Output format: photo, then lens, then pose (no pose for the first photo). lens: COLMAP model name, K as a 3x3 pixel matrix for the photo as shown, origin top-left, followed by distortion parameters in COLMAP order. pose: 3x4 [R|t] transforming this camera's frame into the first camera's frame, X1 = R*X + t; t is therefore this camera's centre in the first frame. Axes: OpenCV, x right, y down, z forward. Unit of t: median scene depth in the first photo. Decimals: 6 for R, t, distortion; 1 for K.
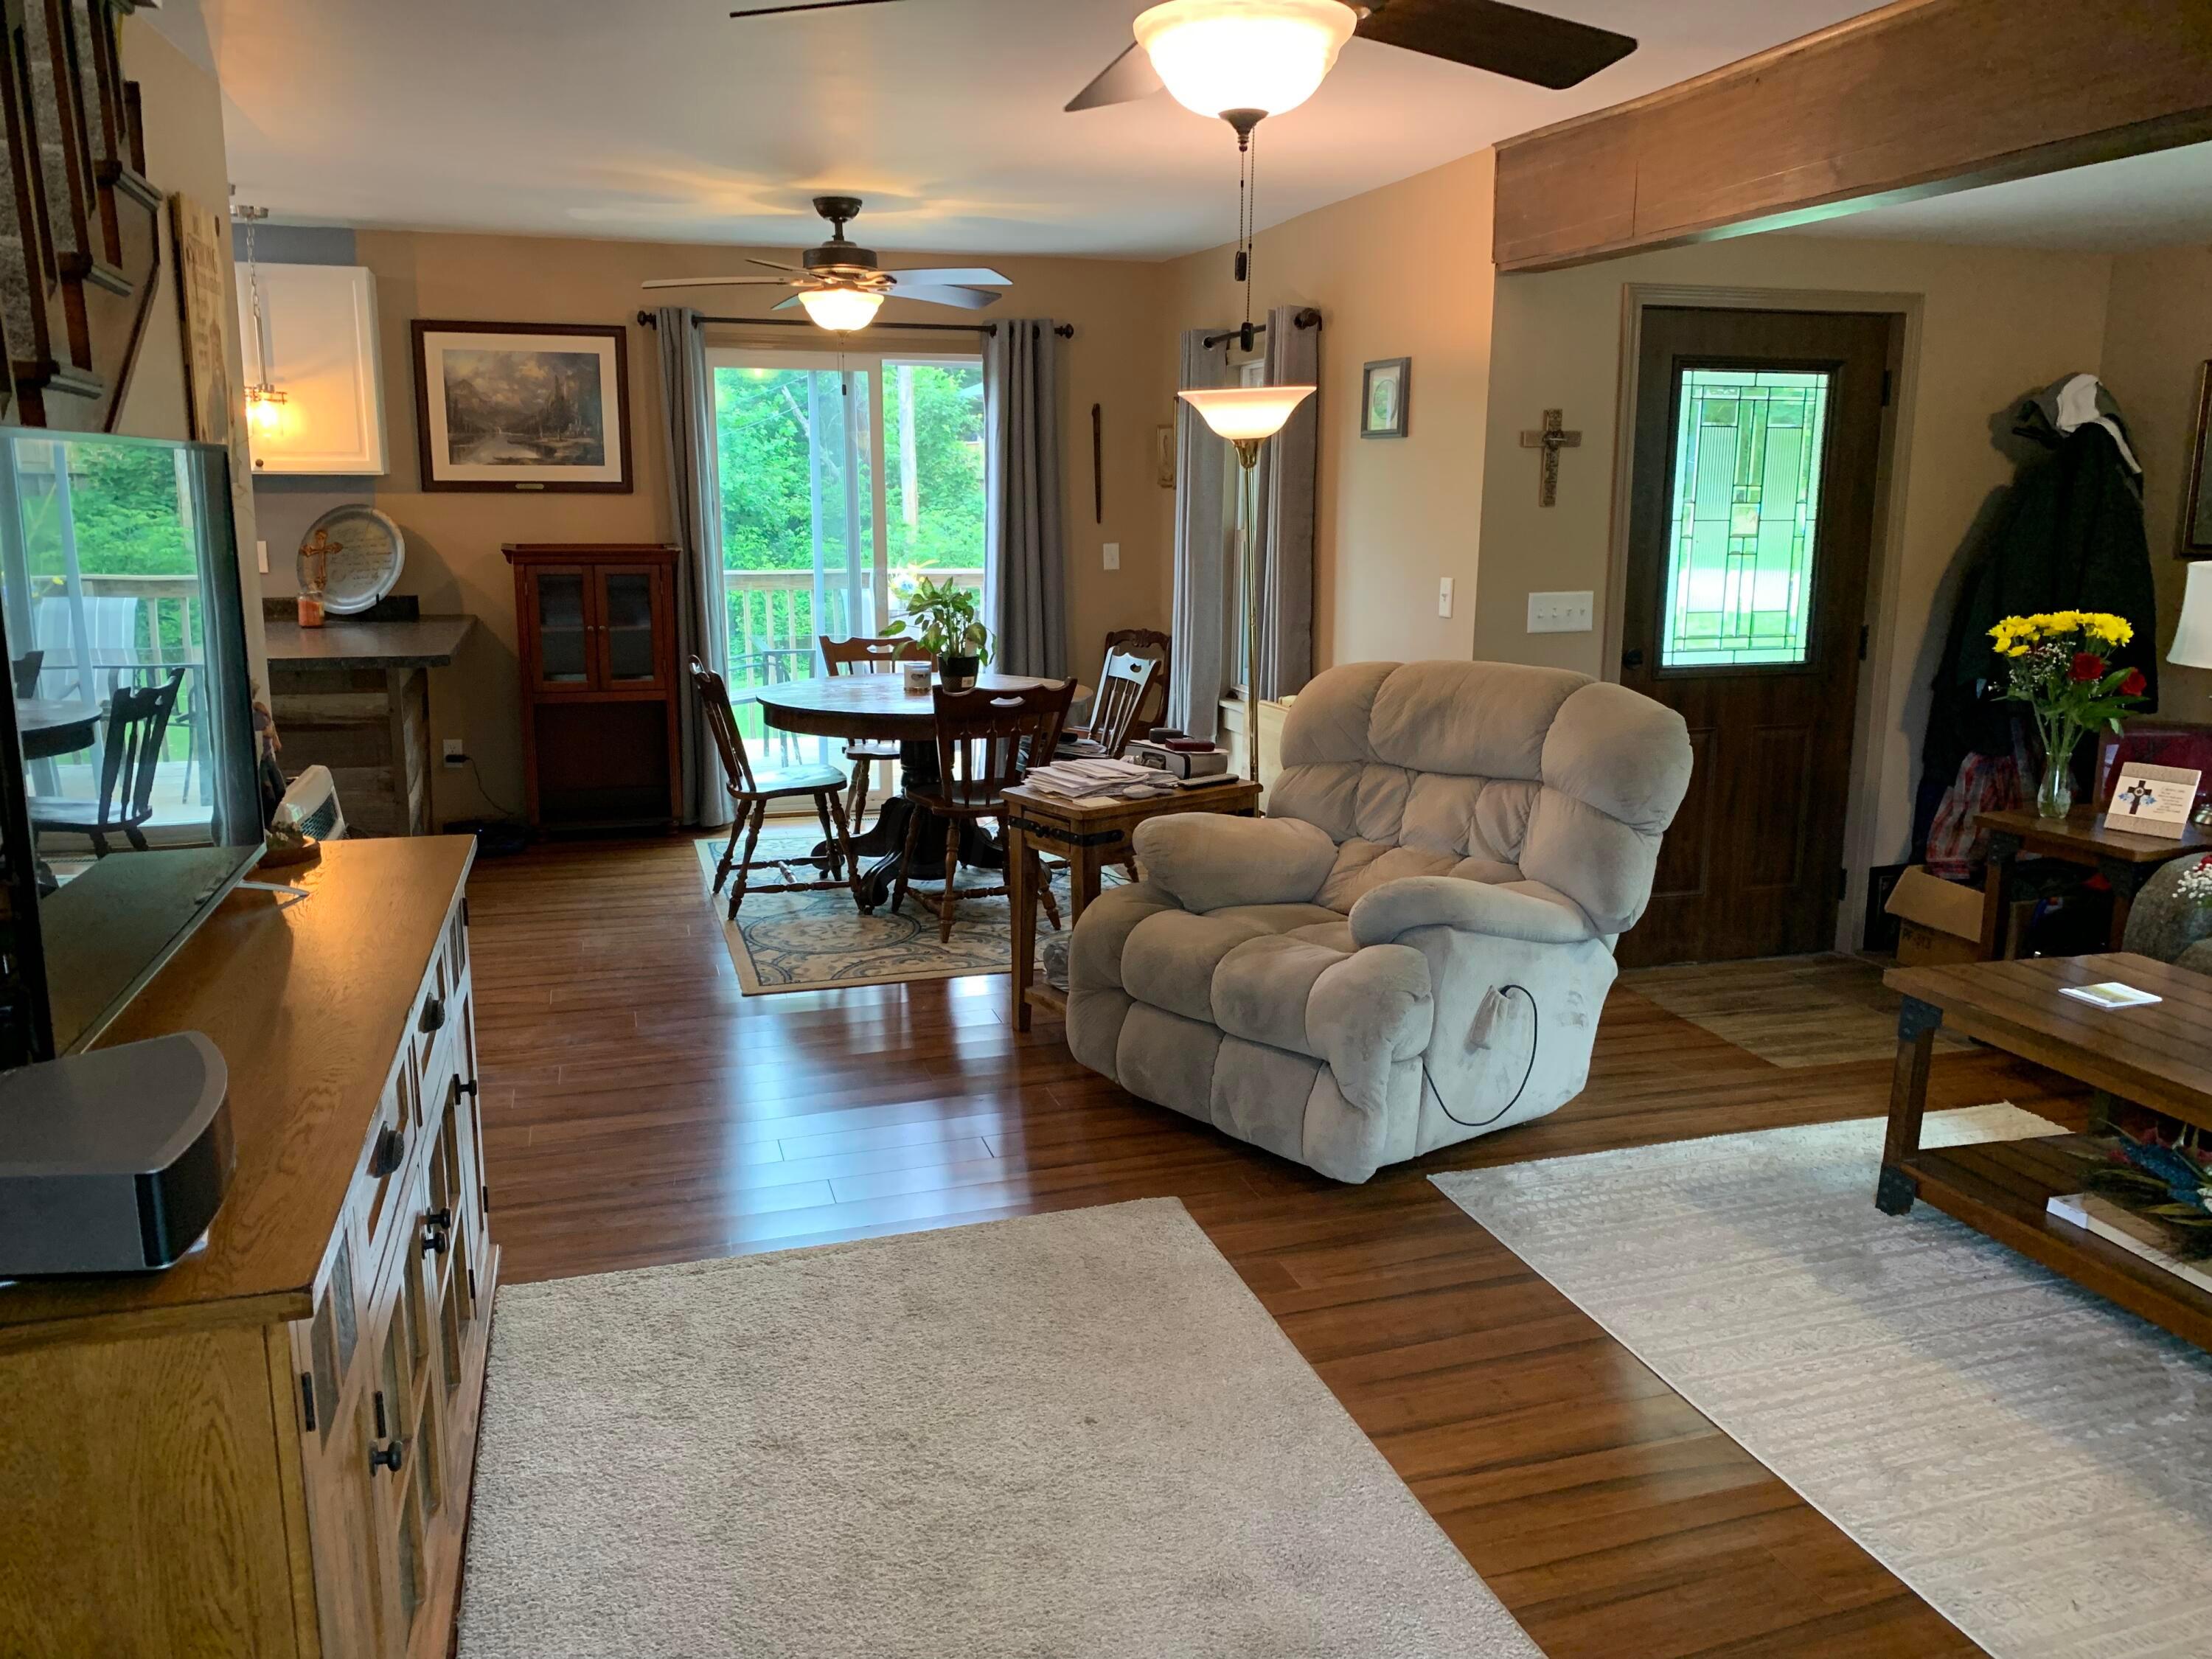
lens RADIAL K [[1683.0, 0, 1080.9], [0, 1683.0, 836.2], [0, 0, 1]] dist [0.067064, -0.111727]
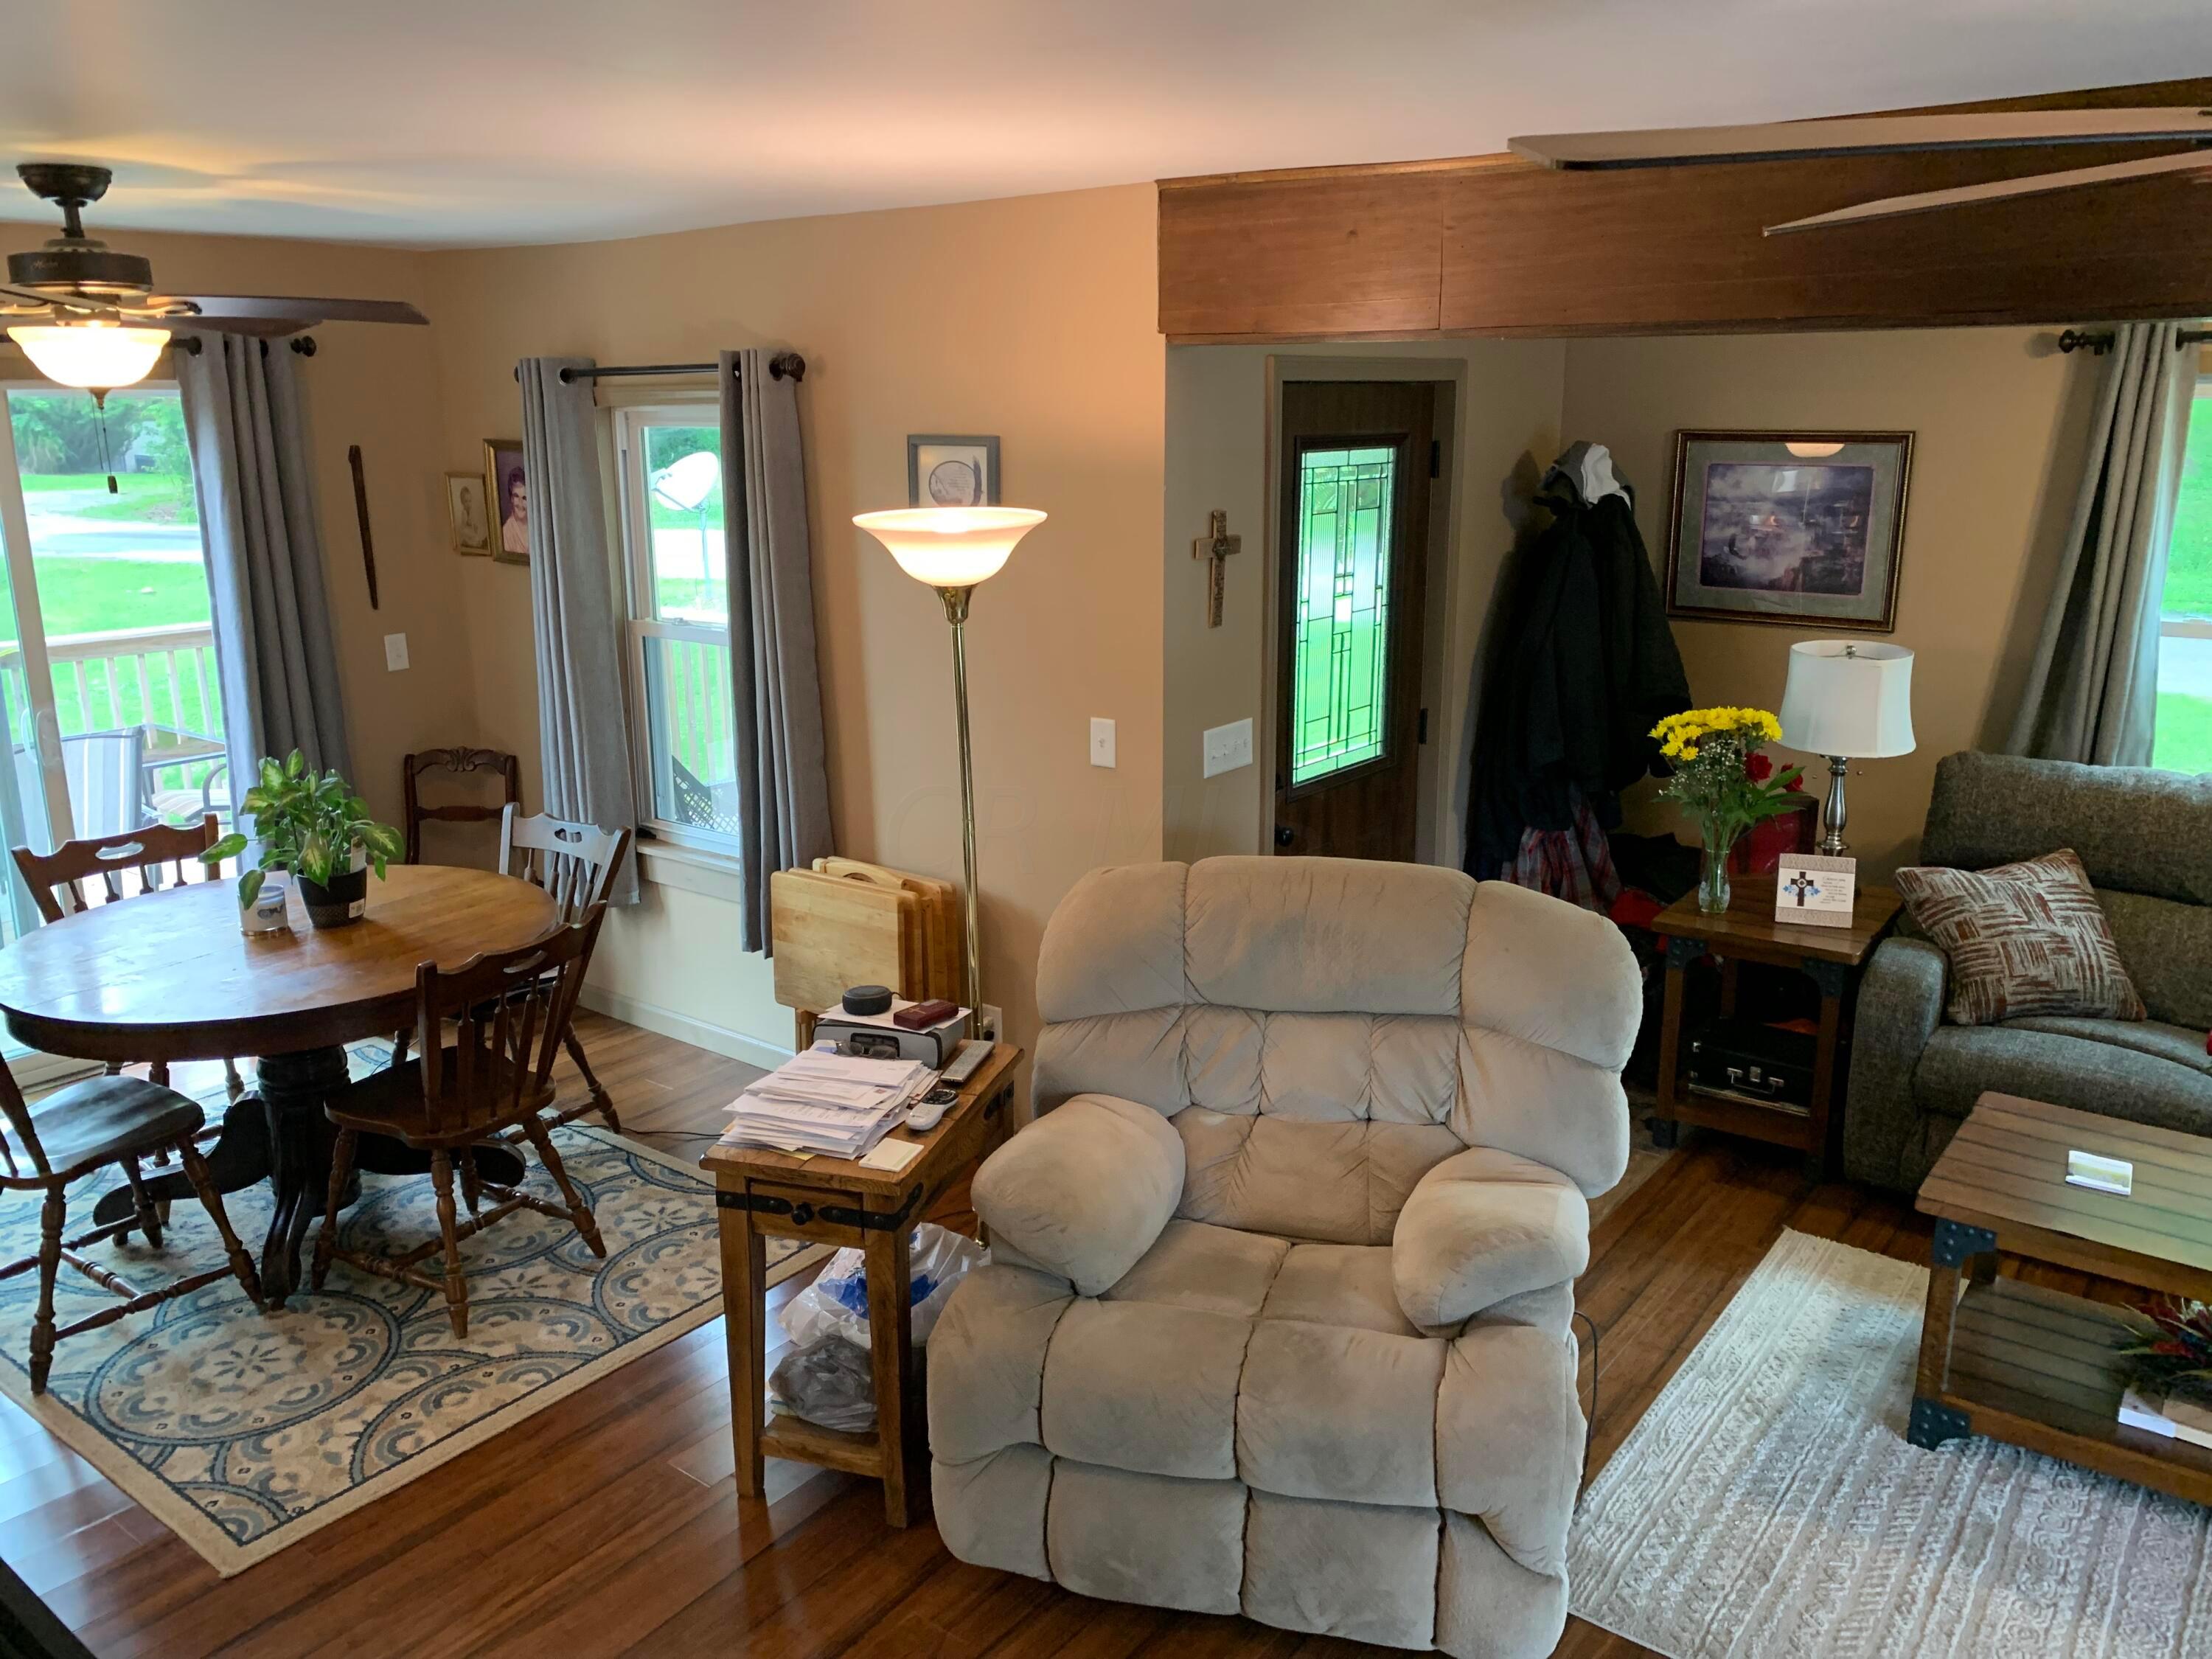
lens RADIAL K [[1683.0, 0, 1080.9], [0, 1683.0, 836.2], [0, 0, 1]] dist [0.067064, -0.111727]
pose [[0.811594, -0.155500, 0.563147, -0.251760], [0.130763, 0.987822, 0.084312, -0.168982], [-0.569400, 0.005211, 0.822044, 0.357312]]
